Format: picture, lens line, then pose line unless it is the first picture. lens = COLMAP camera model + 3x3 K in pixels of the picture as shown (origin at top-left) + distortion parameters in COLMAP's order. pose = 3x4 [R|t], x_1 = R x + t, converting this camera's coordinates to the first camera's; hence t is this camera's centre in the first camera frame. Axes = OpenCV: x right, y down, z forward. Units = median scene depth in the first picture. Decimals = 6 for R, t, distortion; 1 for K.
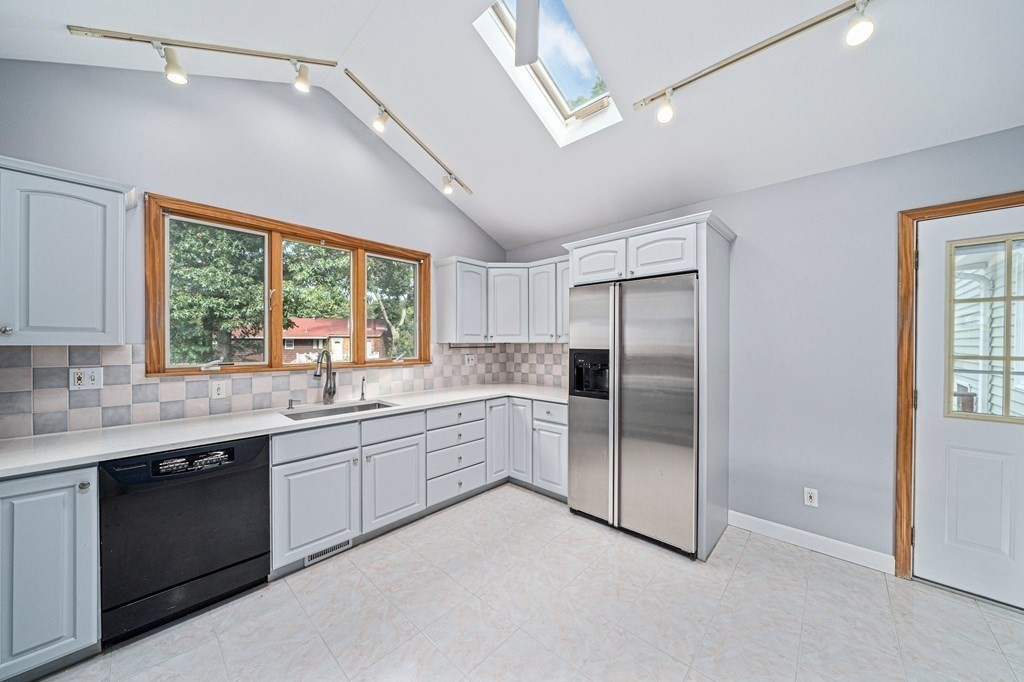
lens RADIAL K [[361.4, 0, 510.9], [0, 361.4, 342.3], [0, 0, 1]] dist [-0.000010, -0.000028]
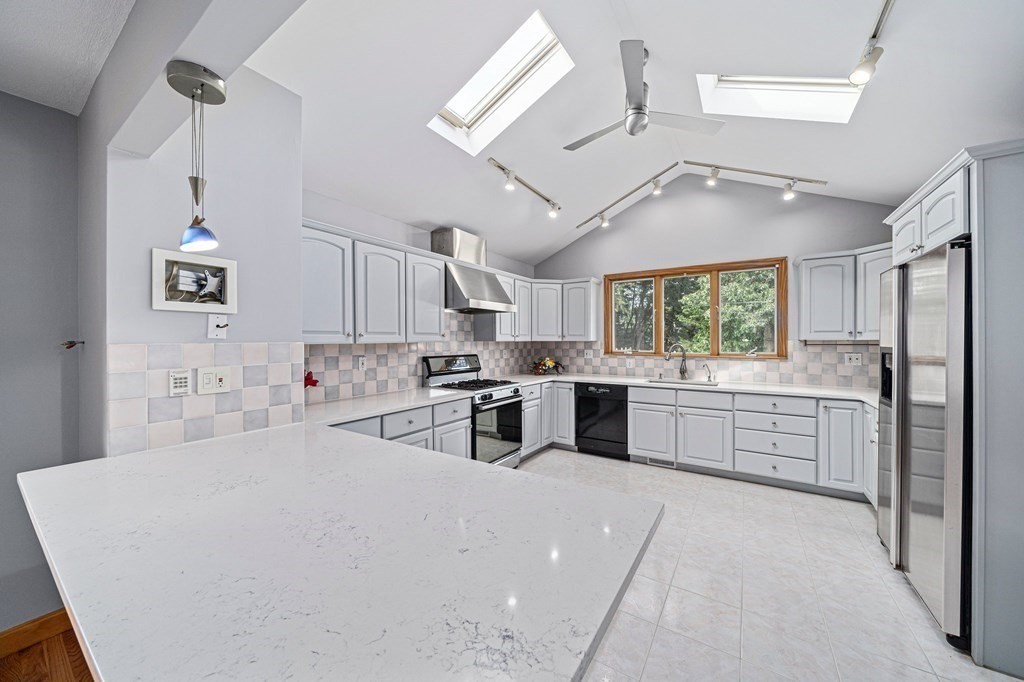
lens RADIAL K [[361.4, 0, 510.9], [0, 361.4, 342.3], [0, 0, 1]] dist [-0.000010, -0.000028]
pose [[0.158921, 0.004487, -0.987281, 0.944586], [0.001607, 0.999987, 0.004803, 0.002374], [0.987290, -0.002349, 0.158911, 0.032755]]
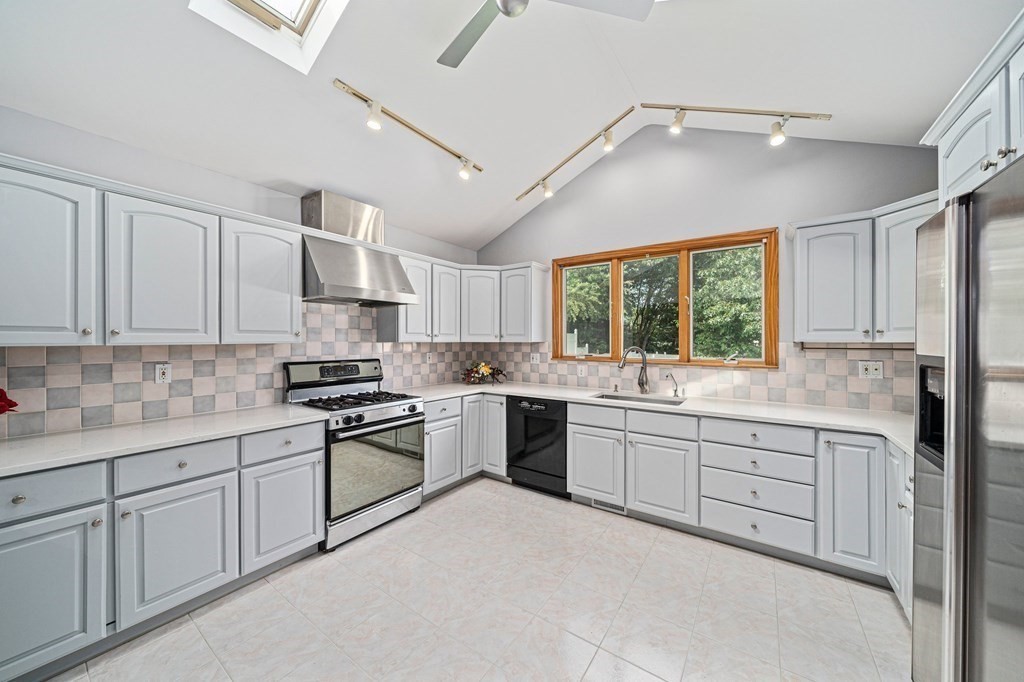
lens RADIAL K [[358.3, 0, 517.3], [0, 358.3, 340.5], [0, 0, 1]] dist [-0.001911, -0.000119]
pose [[0.134883, -0.001259, -0.990861, 0.623146], [-0.001609, 0.999998, -0.001490, 0.000551], [0.990860, 0.001795, 0.134880, 0.460099]]
